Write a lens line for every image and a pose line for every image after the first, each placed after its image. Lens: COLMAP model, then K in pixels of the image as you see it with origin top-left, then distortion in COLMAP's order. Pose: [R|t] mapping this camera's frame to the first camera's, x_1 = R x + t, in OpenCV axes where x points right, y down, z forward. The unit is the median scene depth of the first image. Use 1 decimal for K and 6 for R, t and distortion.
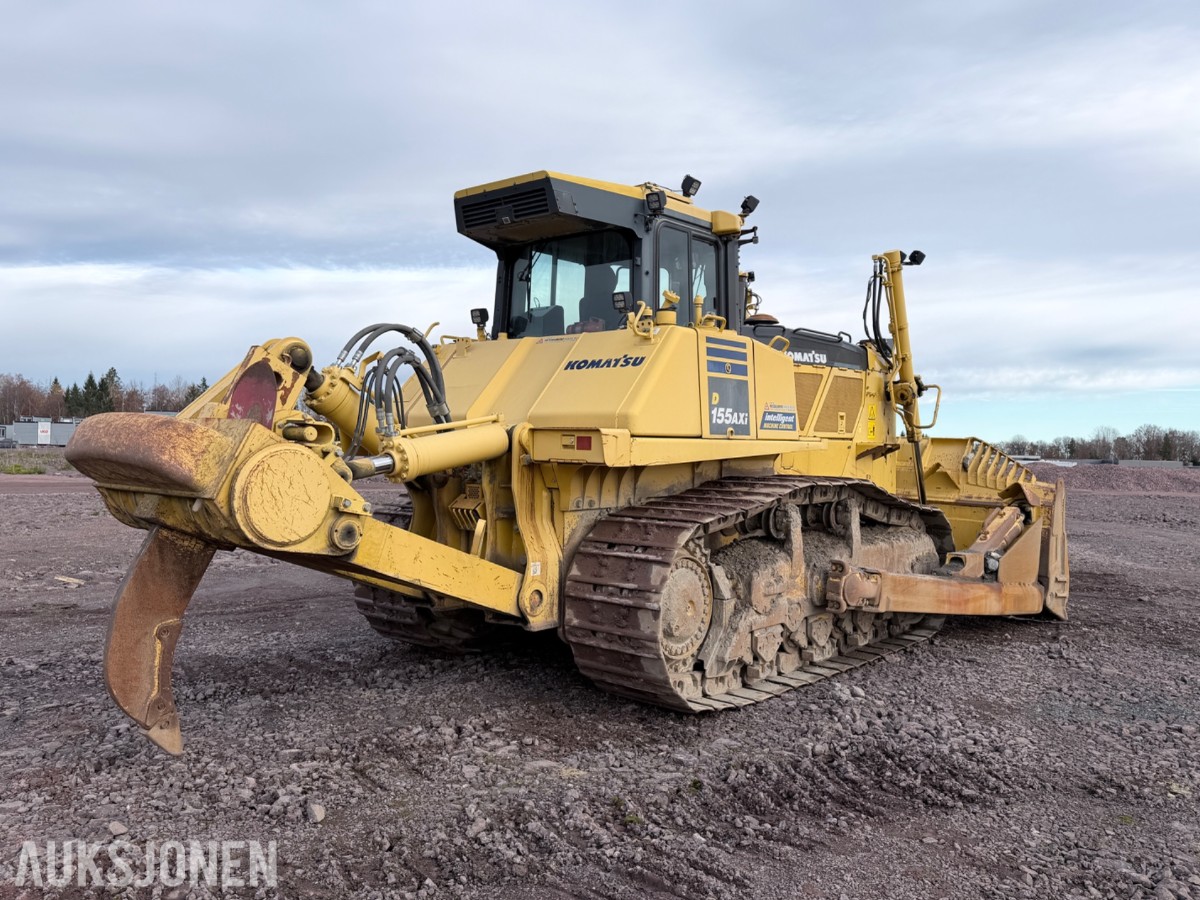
lens RADIAL K [[941.4, 0, 592.5], [0, 941.4, 450.5], [0, 0, 1]] dist [0.056371, -0.015771]
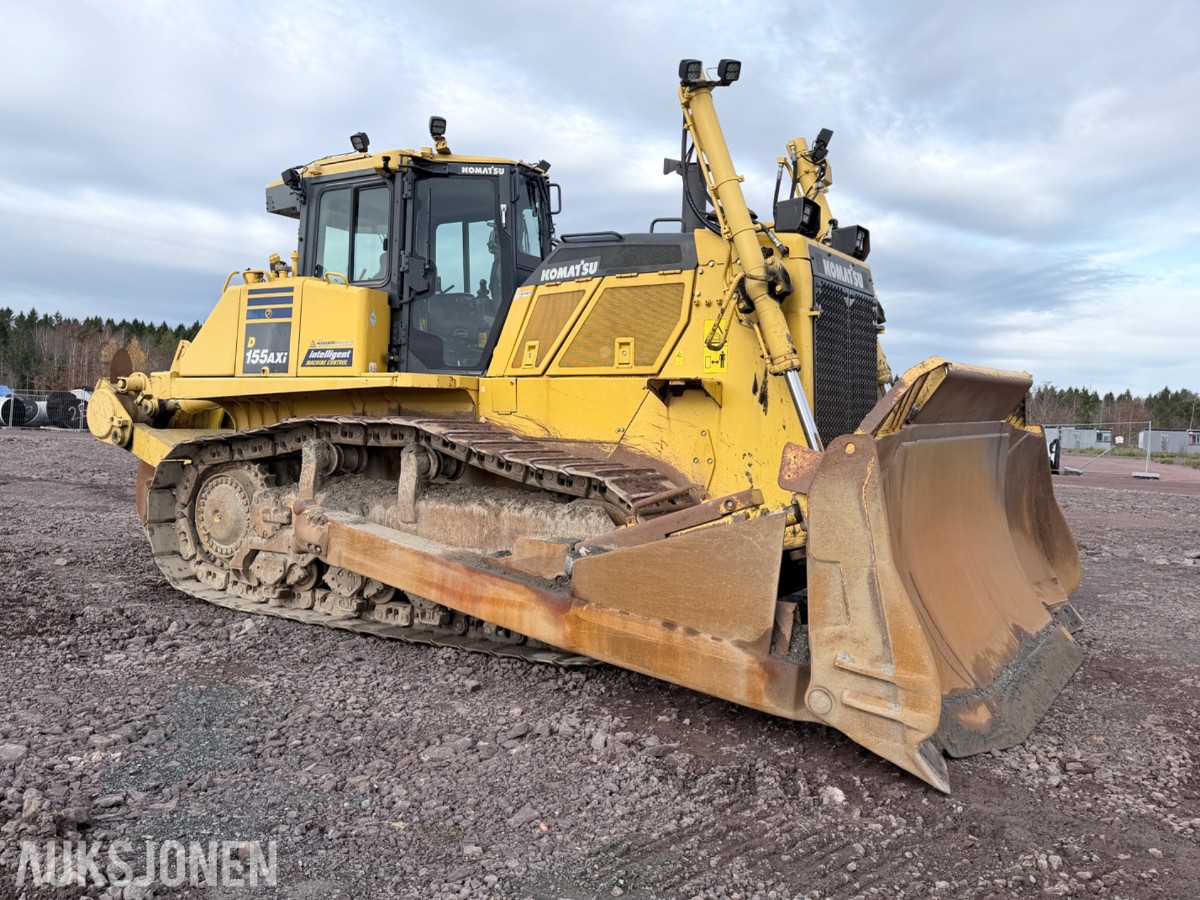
lens RADIAL K [[1030.5, 0, 596.2], [0, 1030.5, 447.9], [0, 0, 1]] dist [0.124115, -0.035873]
pose [[0.140067, 0.007407, -0.990114, 1.060160], [-0.031599, 0.999496, 0.003007, 0.041601], [0.989638, 0.030866, 0.140230, 0.903927]]
